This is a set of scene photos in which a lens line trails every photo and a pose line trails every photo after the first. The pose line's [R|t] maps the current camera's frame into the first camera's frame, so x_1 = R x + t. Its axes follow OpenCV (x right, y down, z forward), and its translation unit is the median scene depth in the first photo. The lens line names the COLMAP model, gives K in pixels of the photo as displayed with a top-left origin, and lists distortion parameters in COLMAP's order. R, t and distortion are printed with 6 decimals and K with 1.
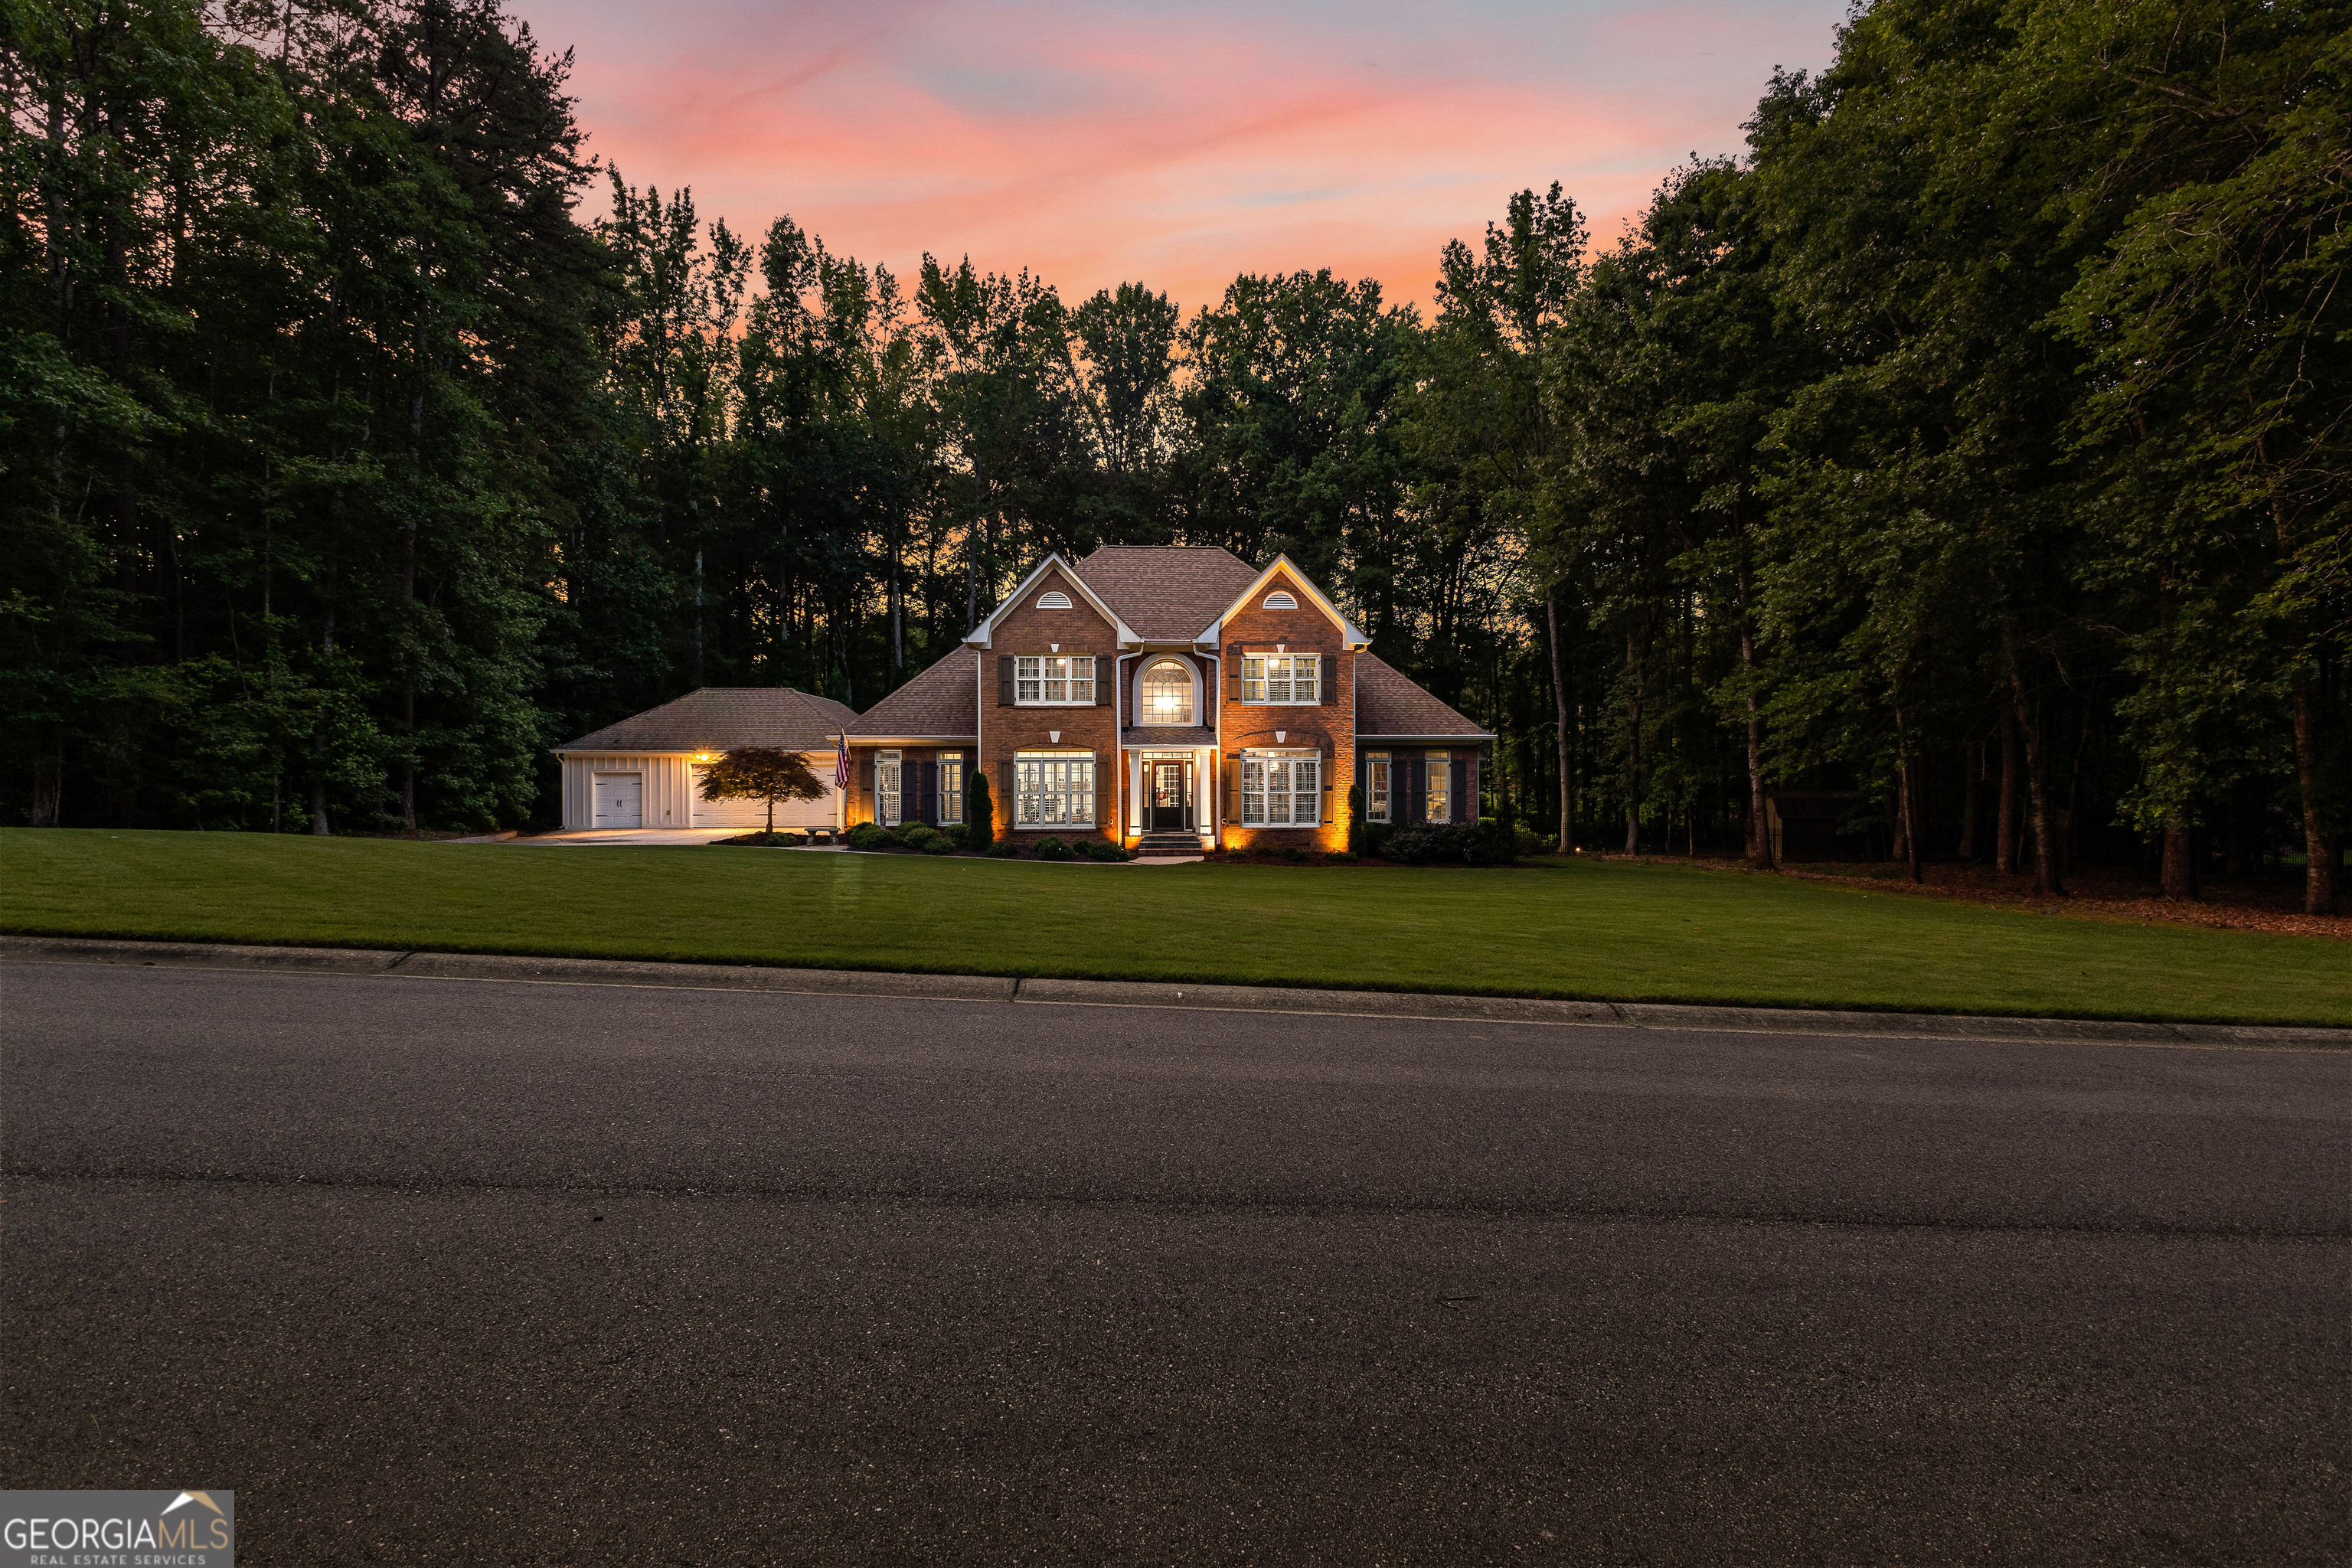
lens RADIAL K [[1124.5, 0, 1175.5], [0, 1124.5, 781.5], [0, 0, 1]] dist [0.007744, -0.004001]
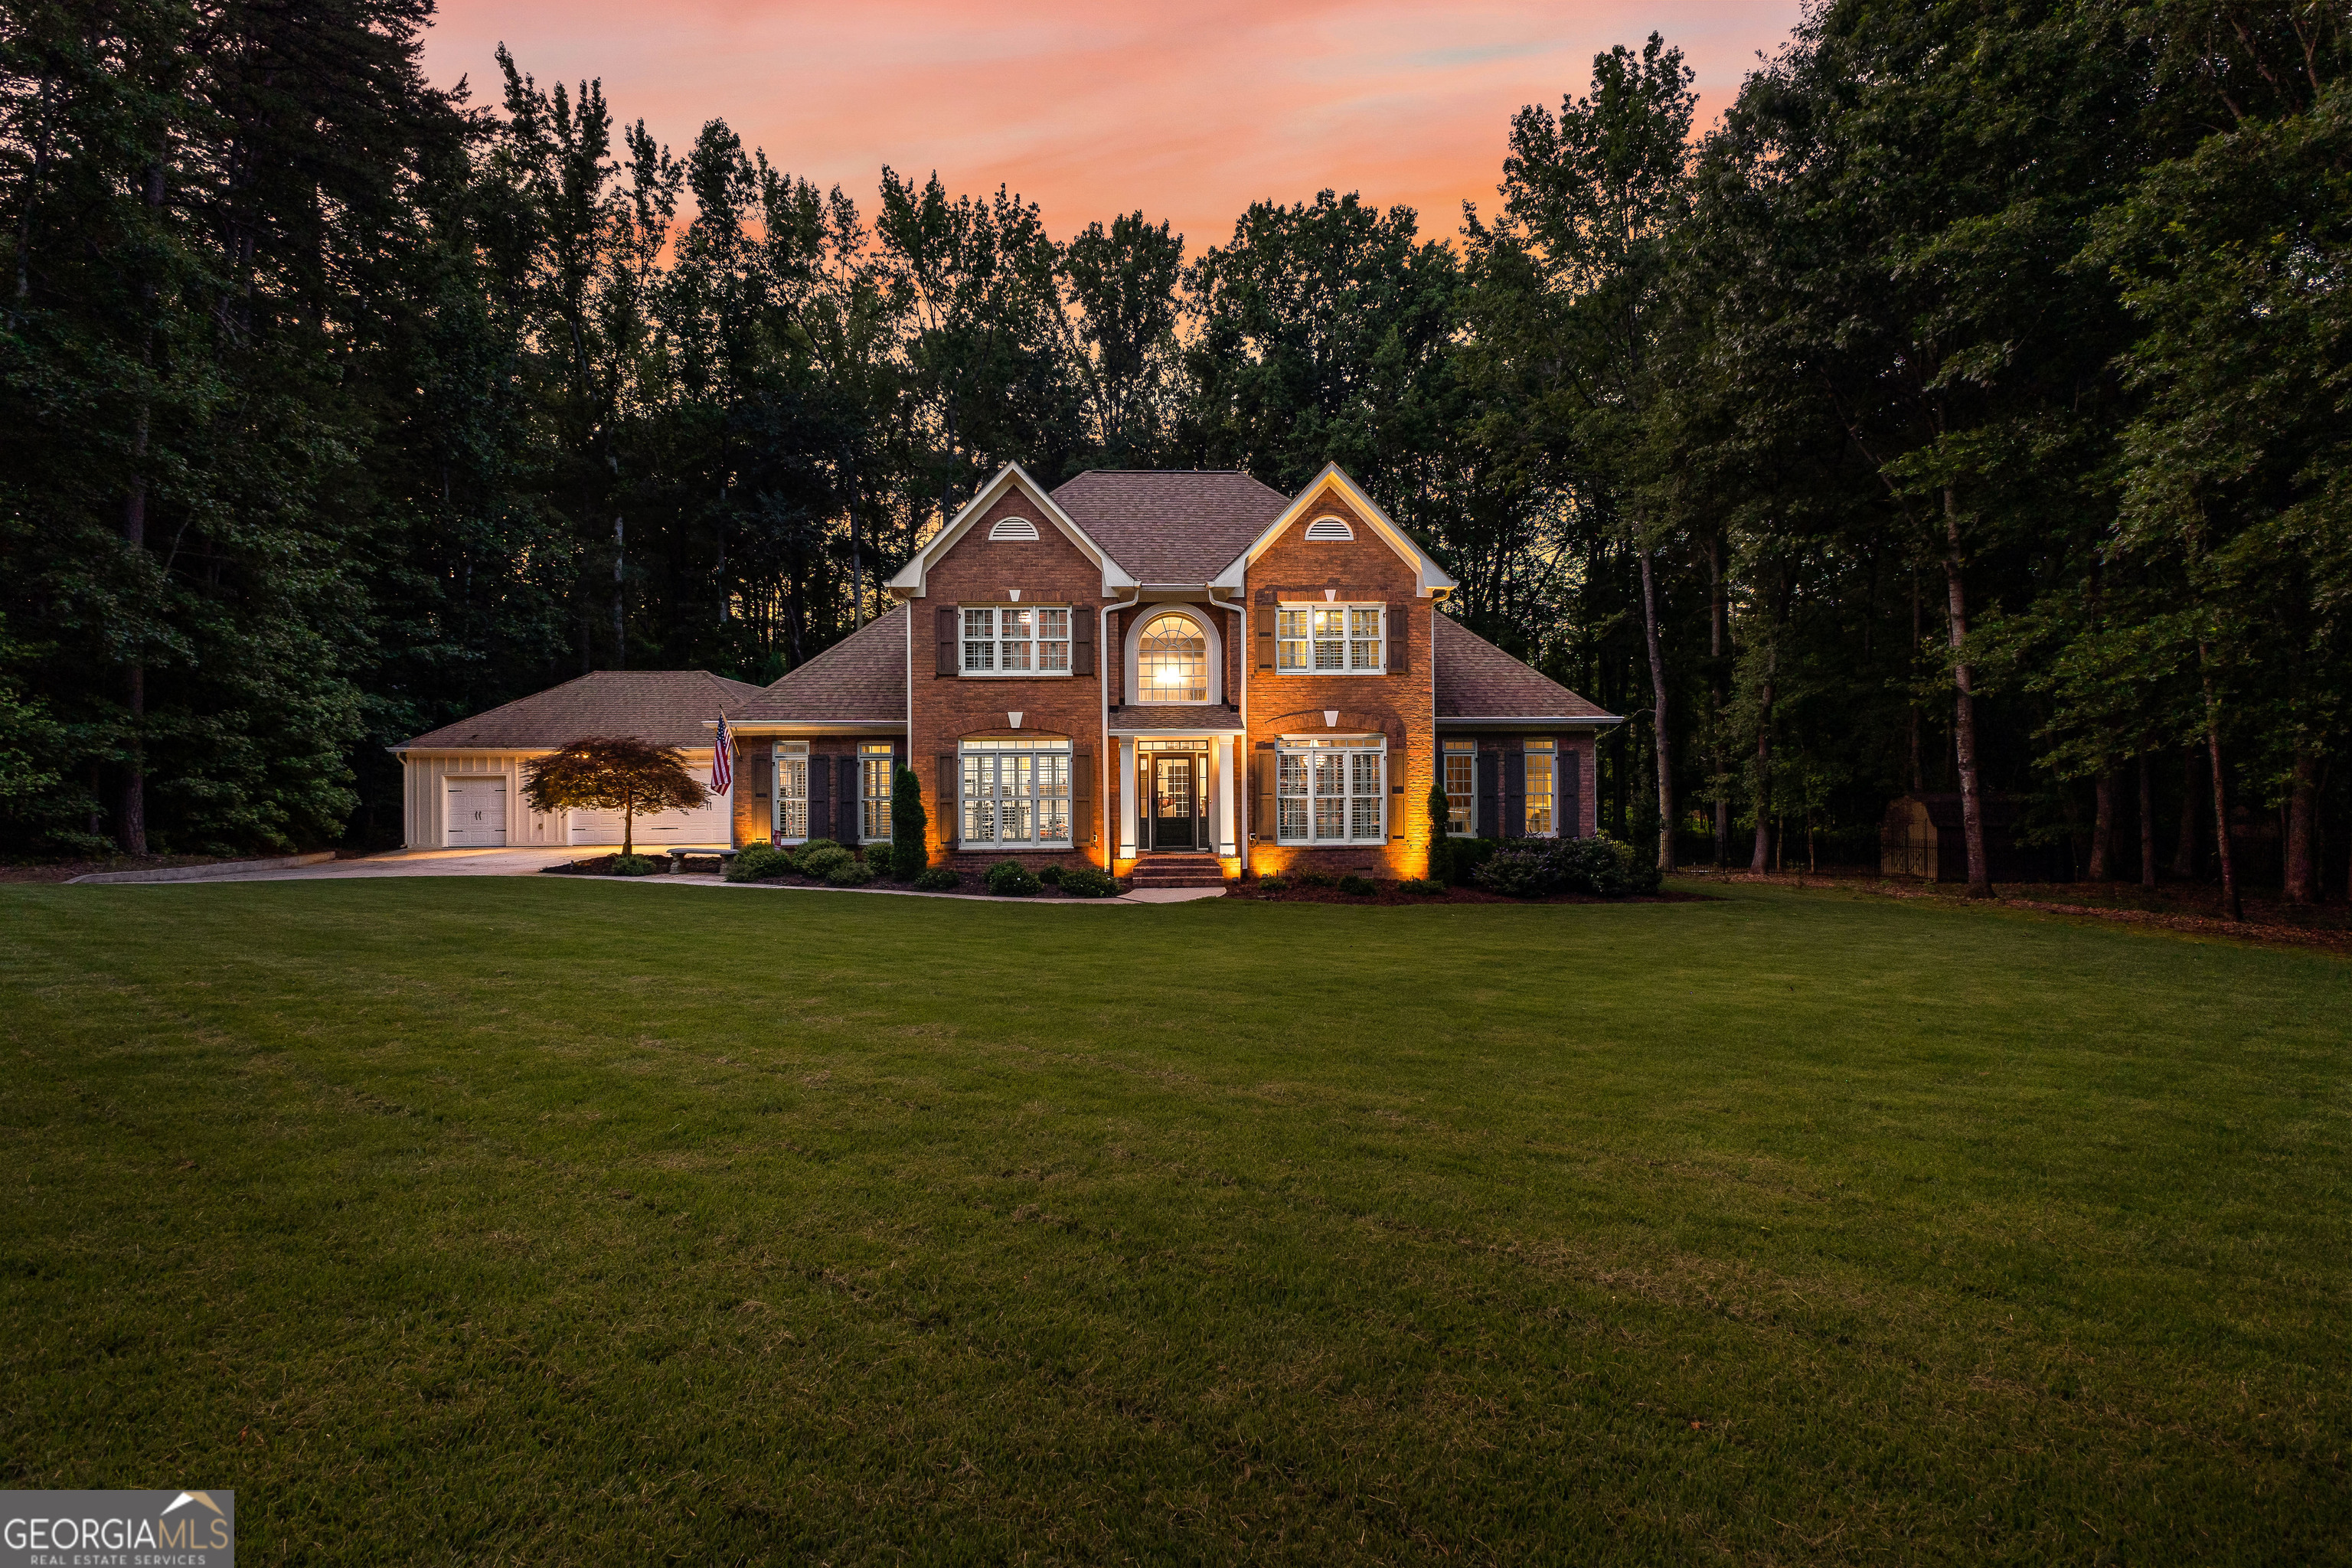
lens RADIAL K [[1124.5, 0, 1178.0], [0, 1124.5, 779.9], [0, 0, 1]] dist [0.007744, -0.004001]
pose [[0.999988, -0.004642, -0.001272, -0.002998], [0.004631, 0.999955, -0.008333, 0.004574], [0.001310, 0.008327, 0.999964, 0.267148]]
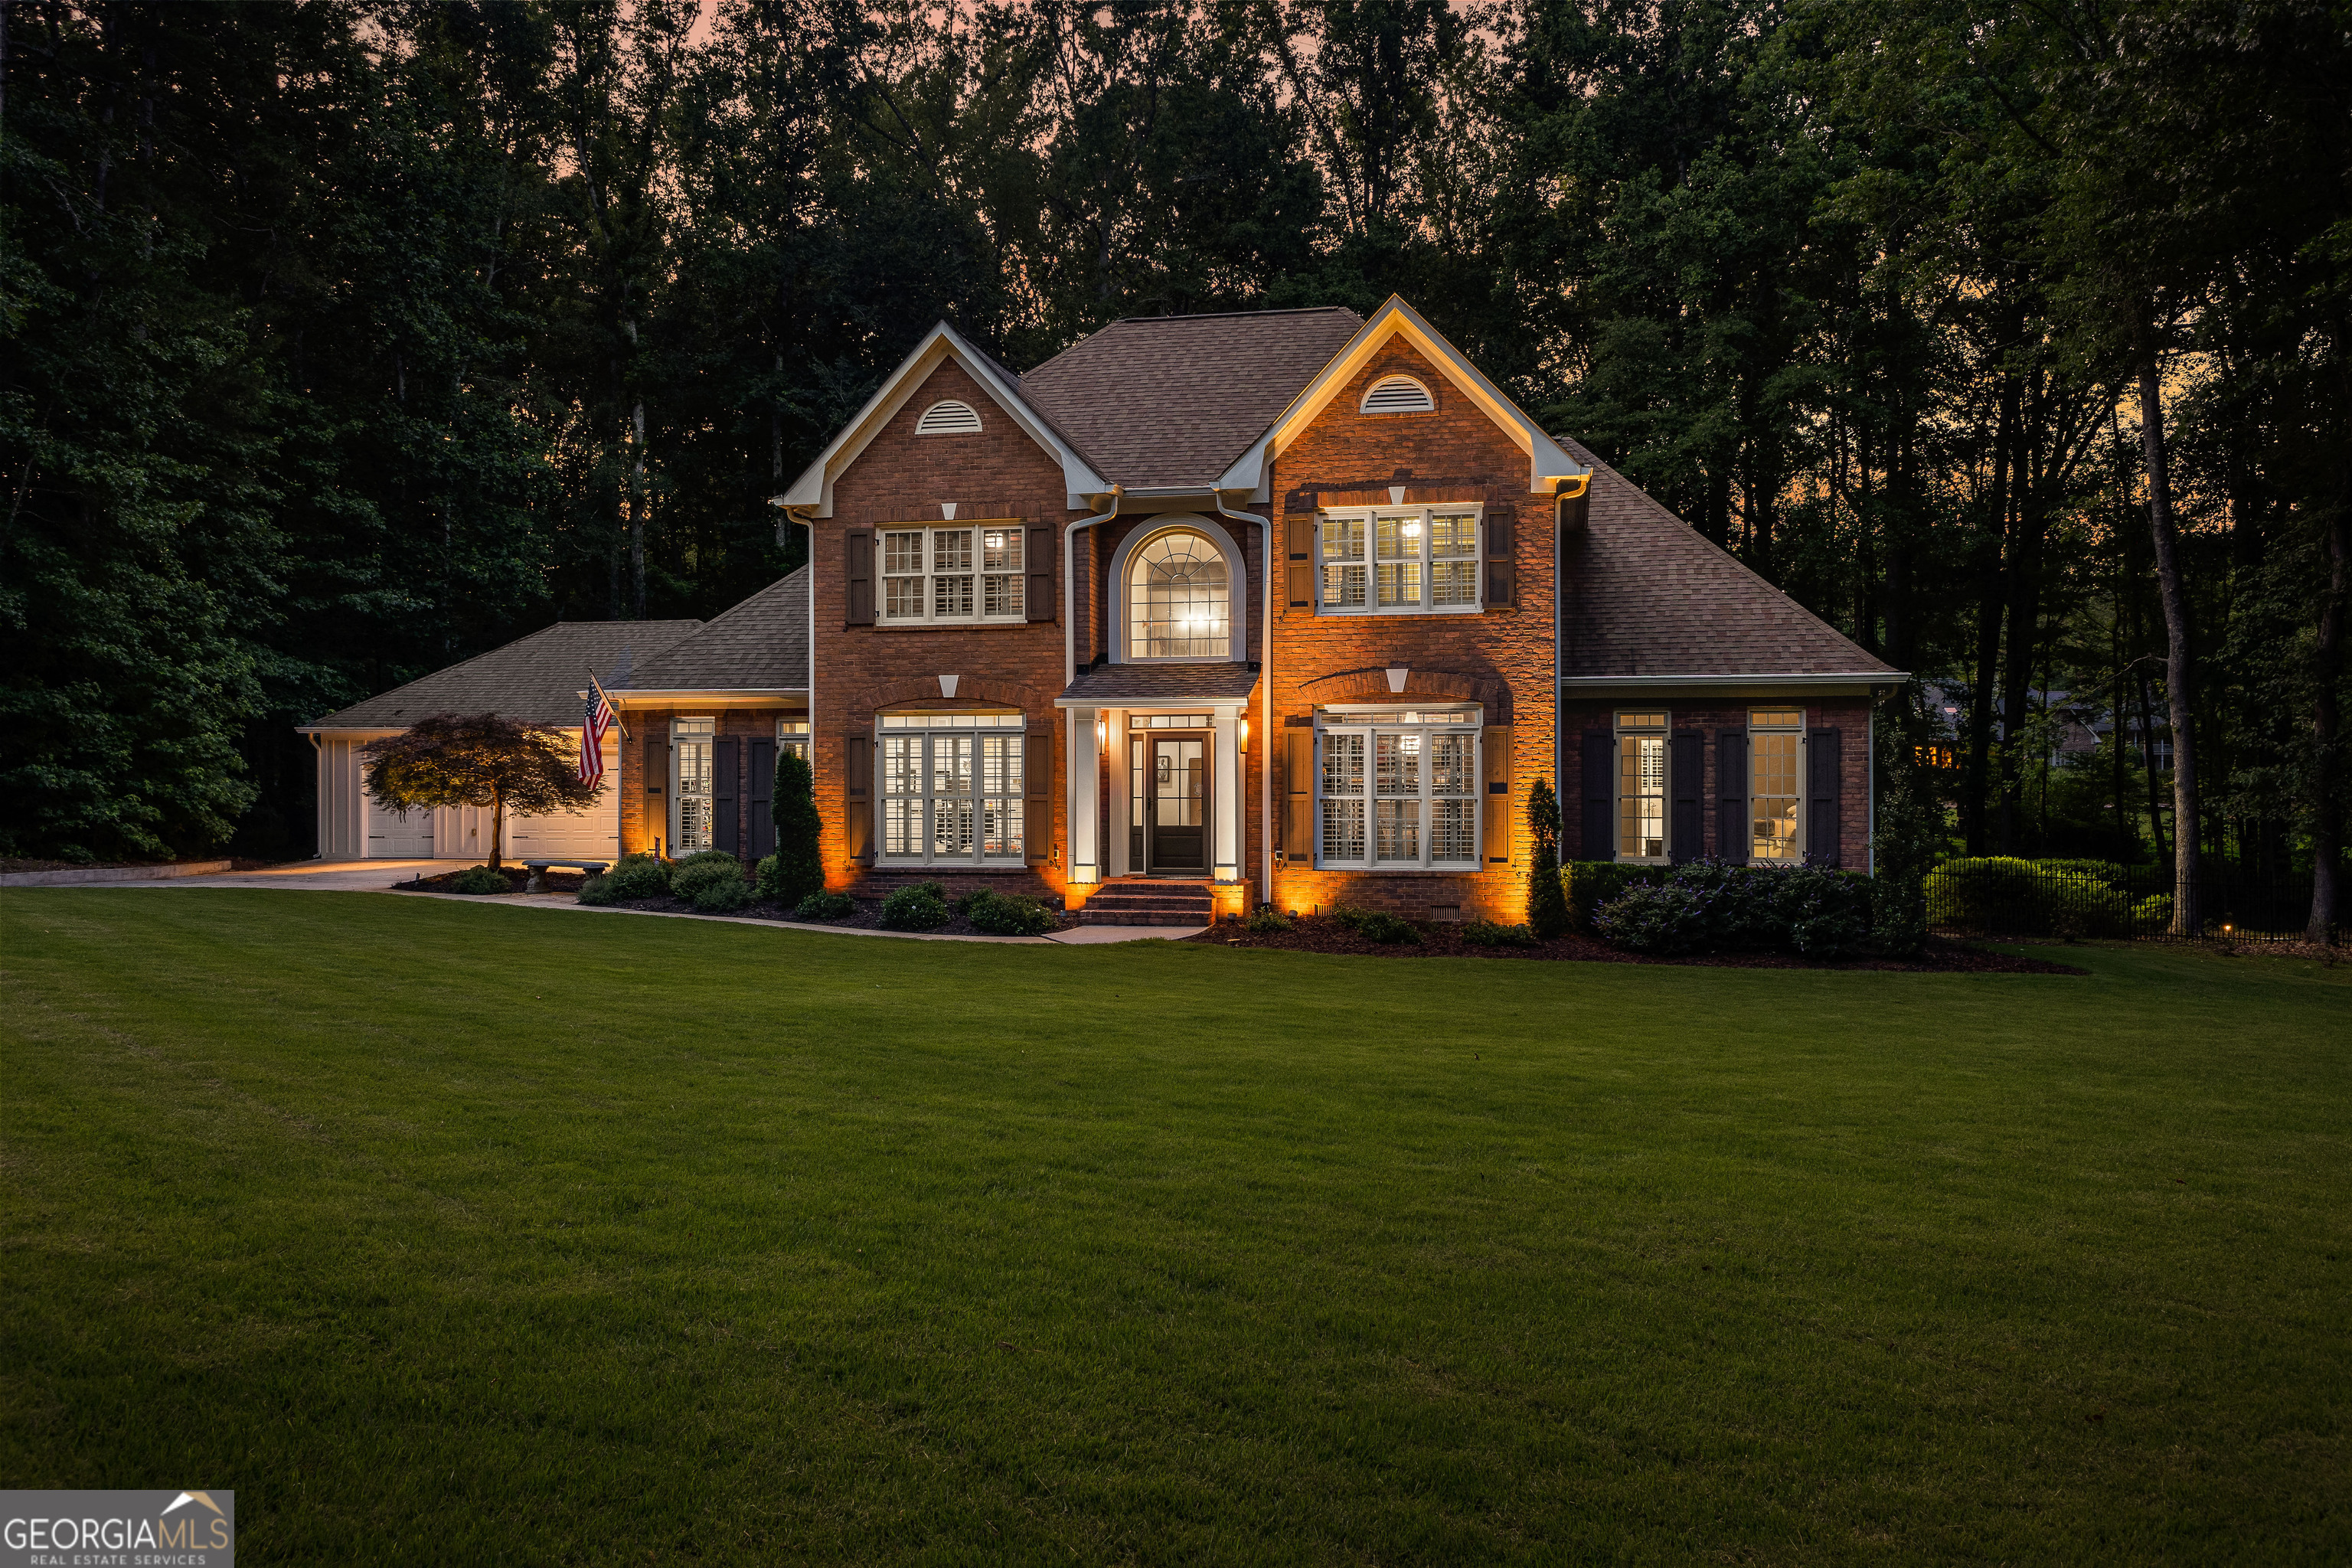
lens RADIAL K [[1832.4, 0, 1174.4], [0, 1832.4, 792.8], [0, 0, 1]] dist [0.005038, 0.005717]
pose [[0.966631, 0.002359, -0.256162, 0.189709], [-0.002765, 0.999995, -0.001224, 0.008659], [0.256157, 0.001891, 0.966633, 0.210850]]
